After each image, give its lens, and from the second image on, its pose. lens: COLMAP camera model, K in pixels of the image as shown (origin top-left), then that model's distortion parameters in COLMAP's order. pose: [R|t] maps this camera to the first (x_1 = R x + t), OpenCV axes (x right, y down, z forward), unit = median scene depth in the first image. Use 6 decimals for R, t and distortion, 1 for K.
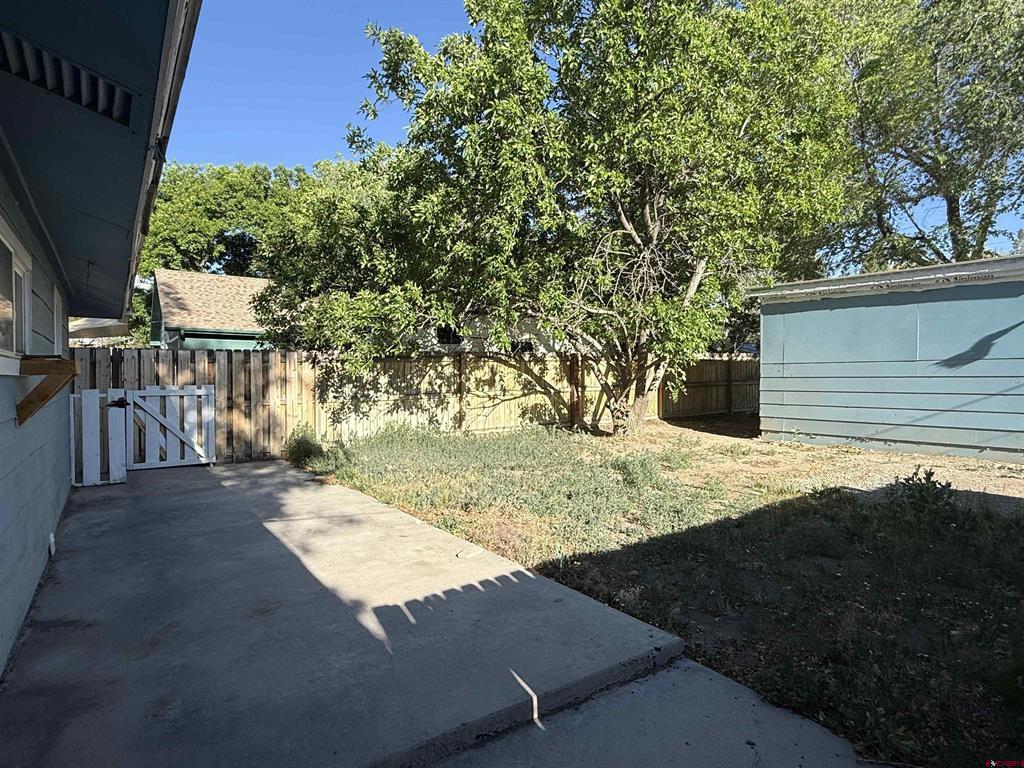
lens RADIAL K [[587.2, 0, 511.7], [0, 587.2, 381.3], [0, 0, 1]] dist [-0.001731, 0.000761]
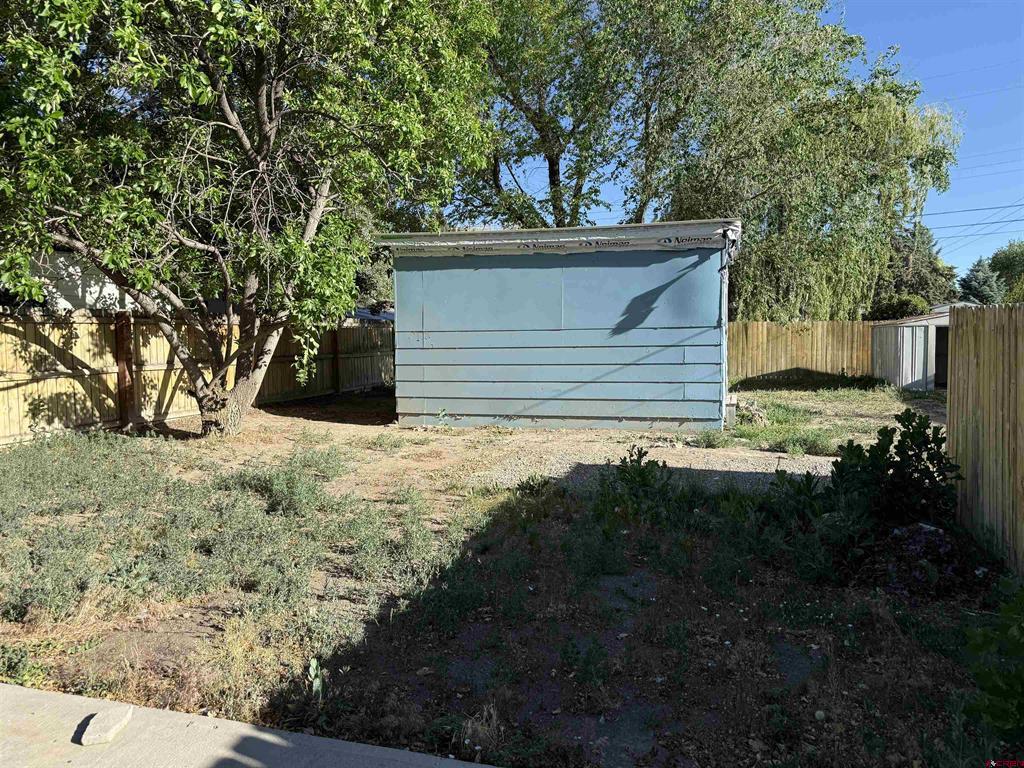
lens RADIAL K [[716.8, 0, 530.3], [0, 716.8, 392.4], [0, 0, 1]] dist [0.050887, -0.063026]
pose [[0.772462, -0.044429, 0.633505, -0.058839], [0.009073, 0.998220, 0.058943, -0.002701], [-0.634996, -0.039783, 0.771490, 0.122941]]
